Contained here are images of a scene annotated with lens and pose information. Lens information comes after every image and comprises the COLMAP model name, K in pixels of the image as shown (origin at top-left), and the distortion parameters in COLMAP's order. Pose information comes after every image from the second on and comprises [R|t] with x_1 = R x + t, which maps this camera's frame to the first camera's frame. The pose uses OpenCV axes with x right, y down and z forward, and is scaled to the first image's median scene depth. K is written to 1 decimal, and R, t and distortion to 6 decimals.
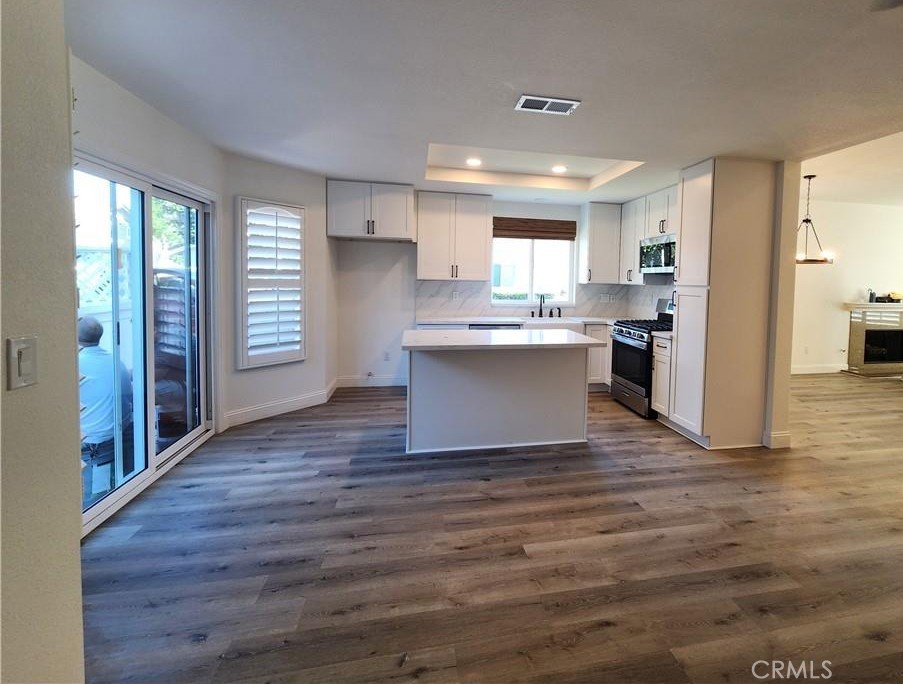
lens RADIAL K [[418.2, 0, 500.4], [0, 418.2, 297.0], [0, 0, 1]] dist [-0.000201, 0.000453]
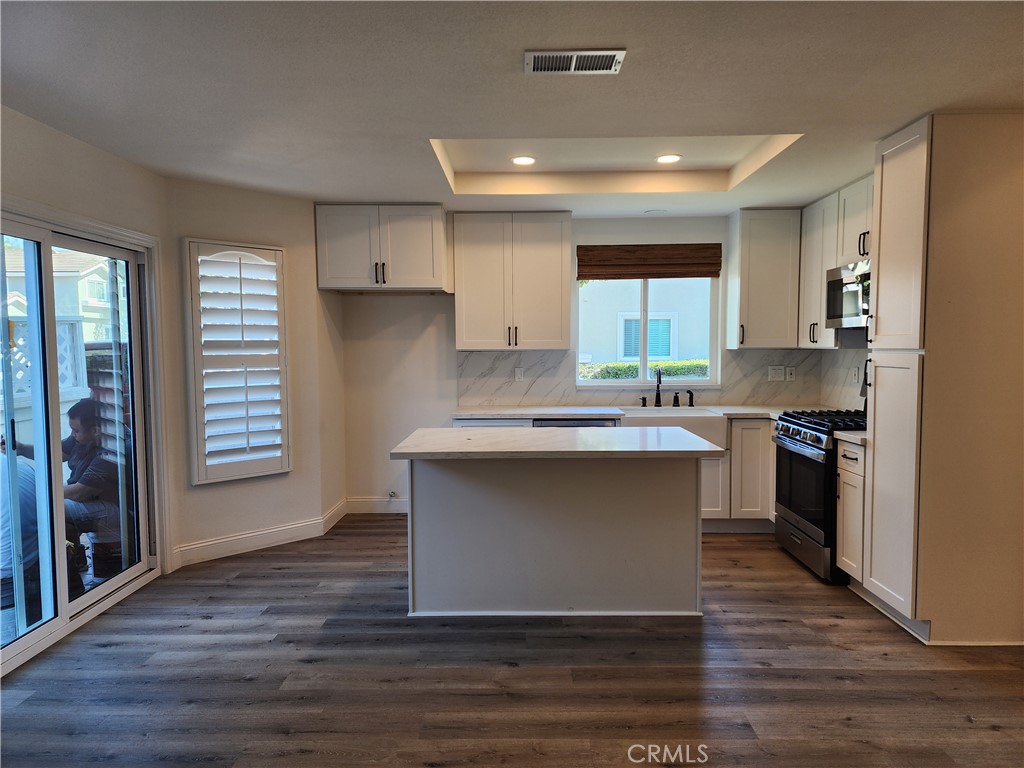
lens RADIAL K [[671.9, 0, 512.0], [0, 671.9, 384.0], [0, 0, 1]] dist [0.077333, -0.067271]
pose [[0.975519, -0.015114, -0.219395, 0.165108], [0.018409, 0.999746, 0.012984, -0.001816], [0.219143, -0.016705, 0.975550, -0.000309]]
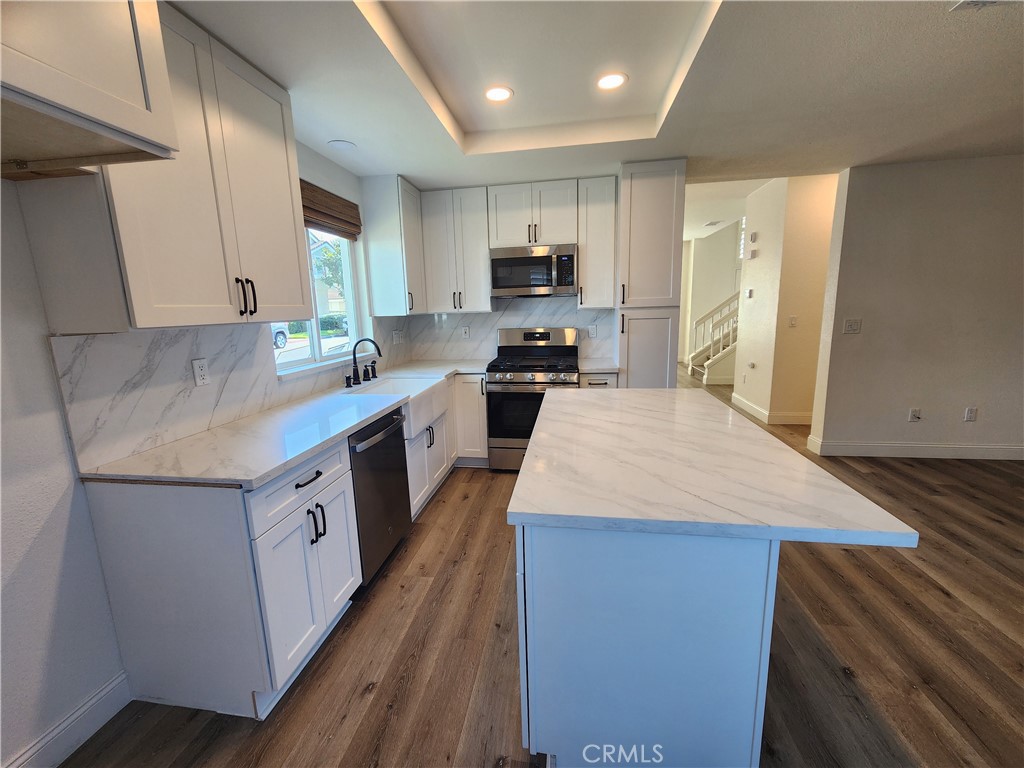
lens RADIAL K [[421.3, 0, 504.6], [0, 421.3, 382.6], [0, 0, 1]] dist [0.003022, -0.002056]
pose [[0.358665, -0.197735, 0.912283, -0.514027], [0.077407, 0.980241, 0.182032, -0.057434], [-0.930251, 0.005329, 0.366885, 1.003879]]
